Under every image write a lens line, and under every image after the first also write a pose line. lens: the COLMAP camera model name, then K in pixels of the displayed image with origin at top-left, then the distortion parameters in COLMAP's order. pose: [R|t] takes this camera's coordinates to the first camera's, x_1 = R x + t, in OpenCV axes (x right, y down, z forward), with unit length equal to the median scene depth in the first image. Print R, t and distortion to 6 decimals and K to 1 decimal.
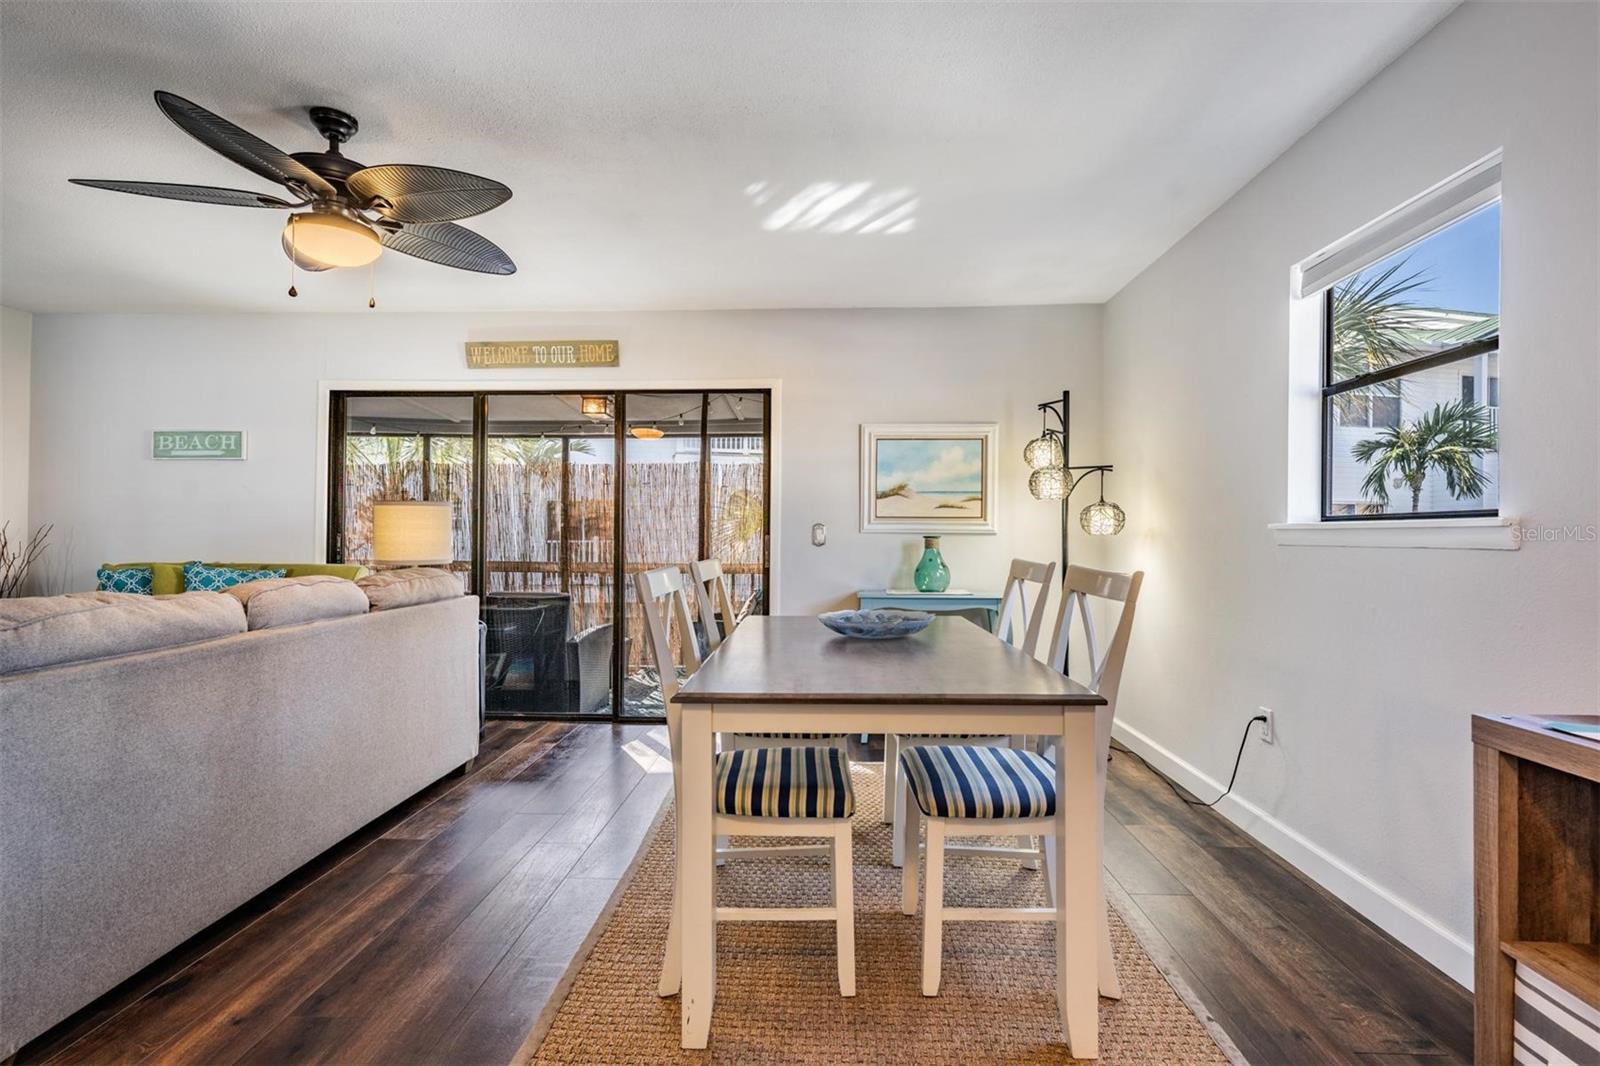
lens RADIAL K [[717.8, 0, 800.0], [0, 717.8, 533.0], [0, 0, 1]] dist [0.001516, -0.000076]
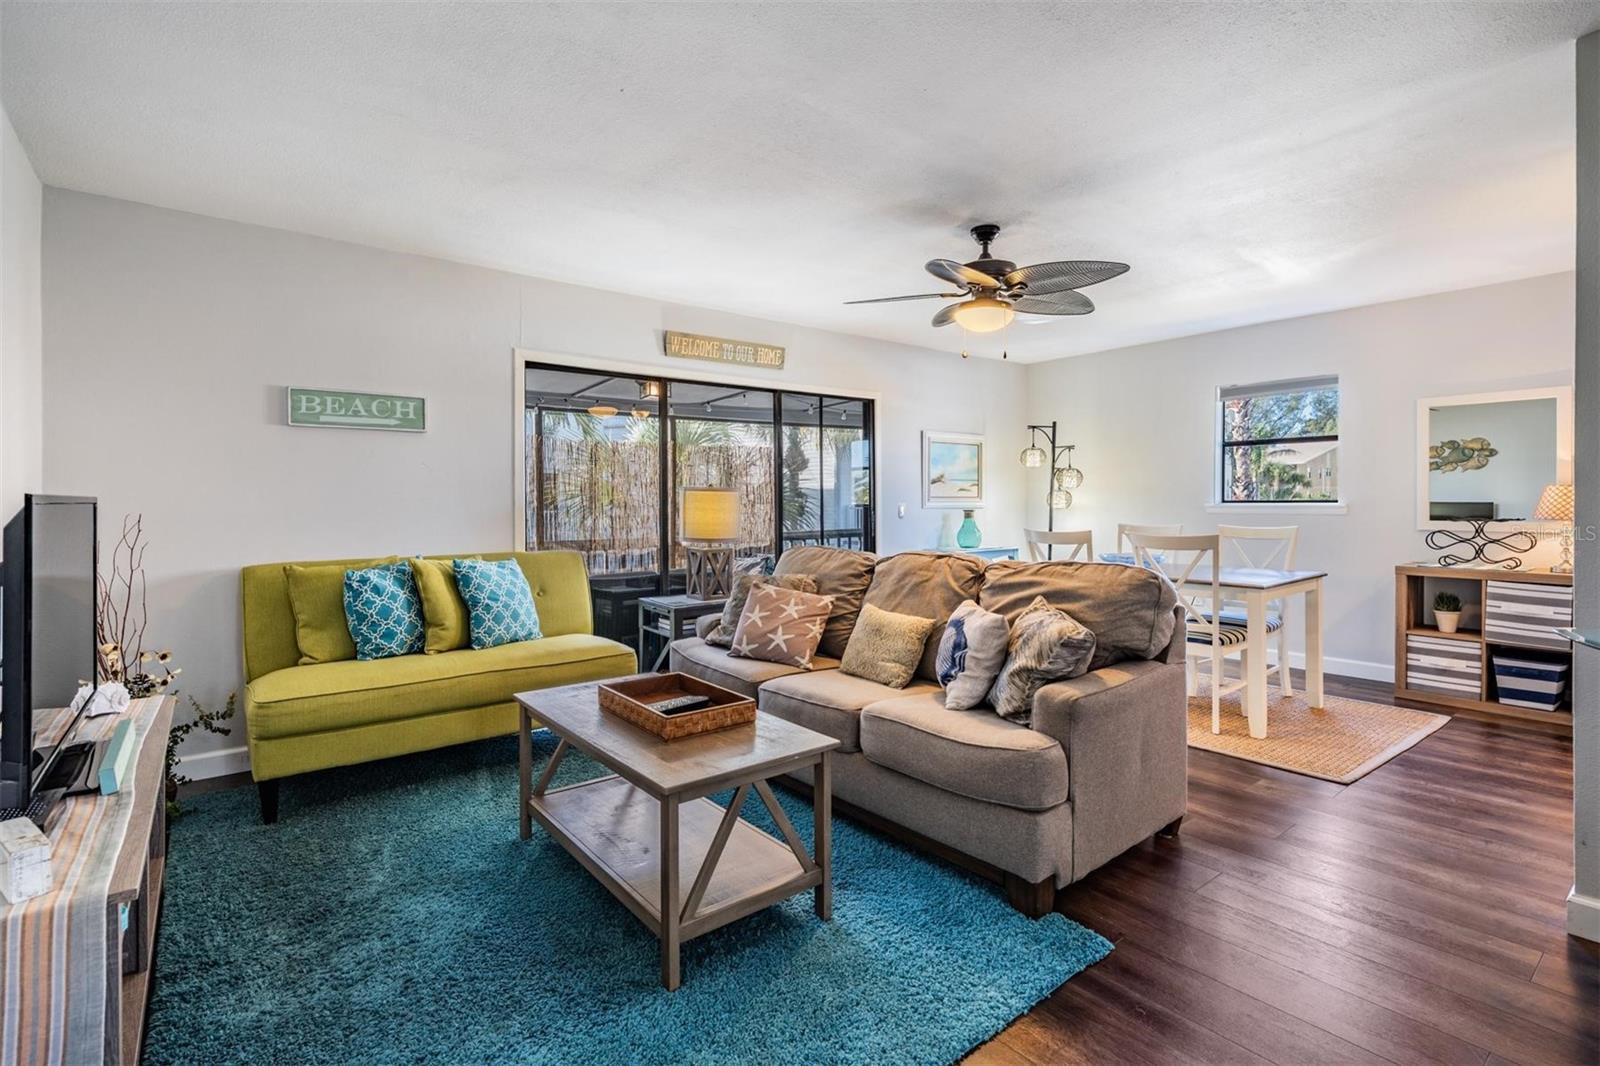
lens RADIAL K [[748.9, 0, 794.1], [0, 748.9, 505.8], [0, 0, 1]] dist [0.001107, -0.000165]
pose [[0.759738, -0.012665, 0.650106, -1.043542], [0.005573, 0.999900, 0.012967, -0.025476], [-0.650205, -0.006229, 0.759733, 0.056400]]
